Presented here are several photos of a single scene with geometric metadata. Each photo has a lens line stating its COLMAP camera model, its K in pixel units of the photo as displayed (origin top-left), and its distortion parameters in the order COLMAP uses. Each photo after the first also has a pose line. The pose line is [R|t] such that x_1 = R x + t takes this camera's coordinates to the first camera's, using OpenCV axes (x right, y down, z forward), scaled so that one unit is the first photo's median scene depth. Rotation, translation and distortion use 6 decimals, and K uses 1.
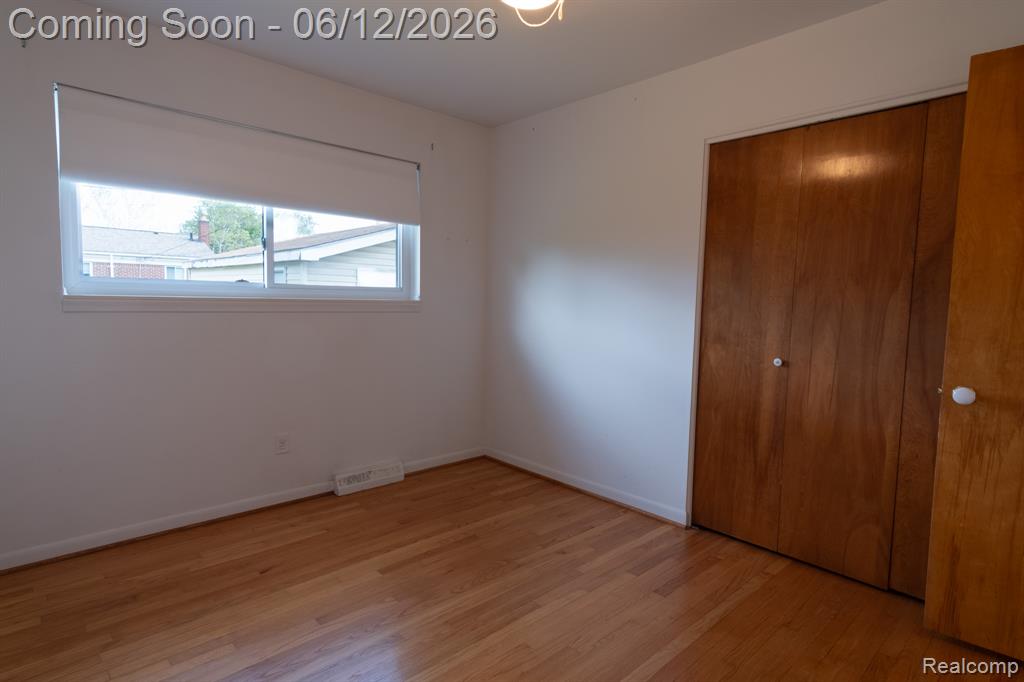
lens RADIAL K [[542.2, 0, 518.4], [0, 542.2, 336.9], [0, 0, 1]] dist [0.003344, 0.000912]
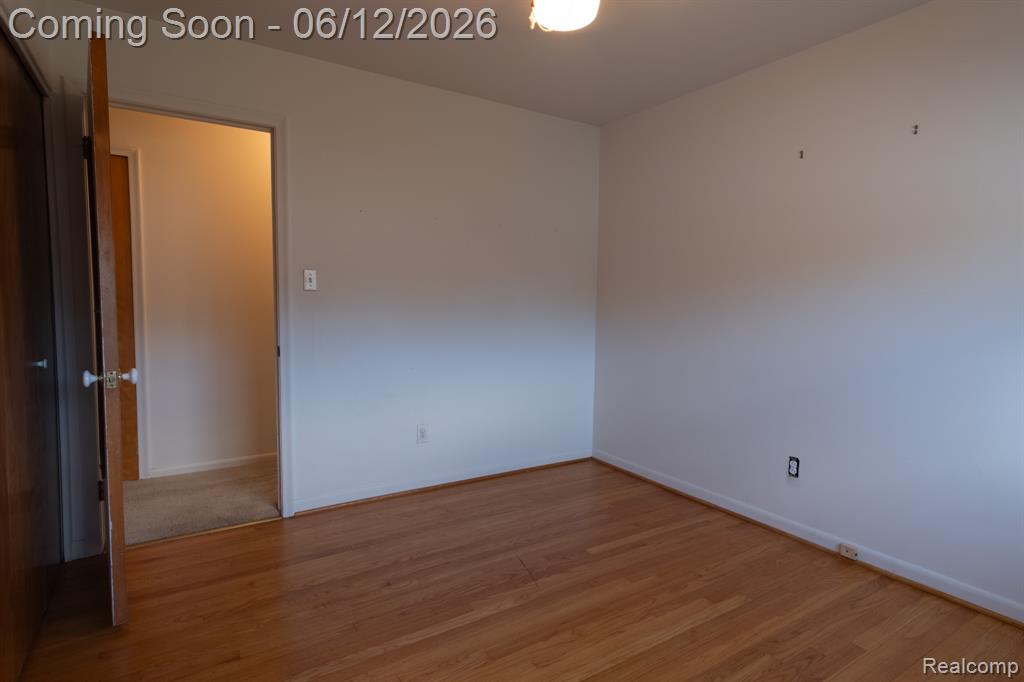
lens RADIAL K [[542.2, 0, 518.4], [0, 542.2, 336.9], [0, 0, 1]] dist [0.003344, 0.000912]
pose [[-0.982040, -0.045730, 0.183046, -0.076543], [-0.018937, 0.989173, 0.145529, -0.096450], [-0.187719, 0.139449, -0.972273, 1.349328]]
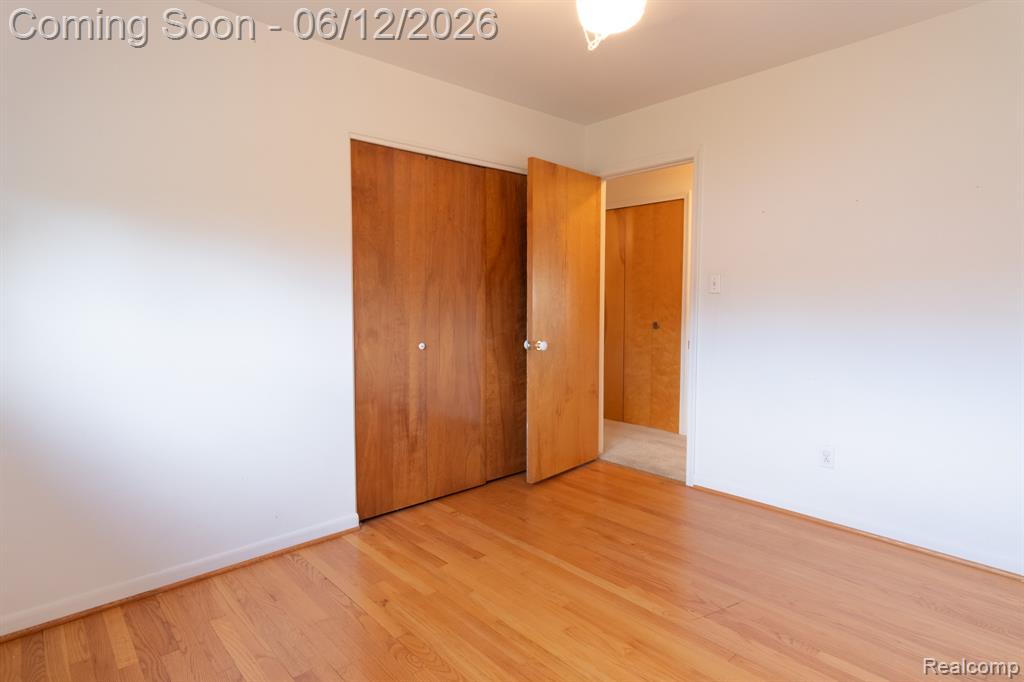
lens RADIAL K [[542.2, 0, 518.4], [0, 542.2, 336.9], [0, 0, 1]] dist [0.003344, 0.000912]
pose [[0.017060, -0.093723, 0.995452, -0.715406], [0.075347, 0.992887, 0.092191, -0.069085], [-0.997011, 0.073431, 0.024000, 0.751220]]
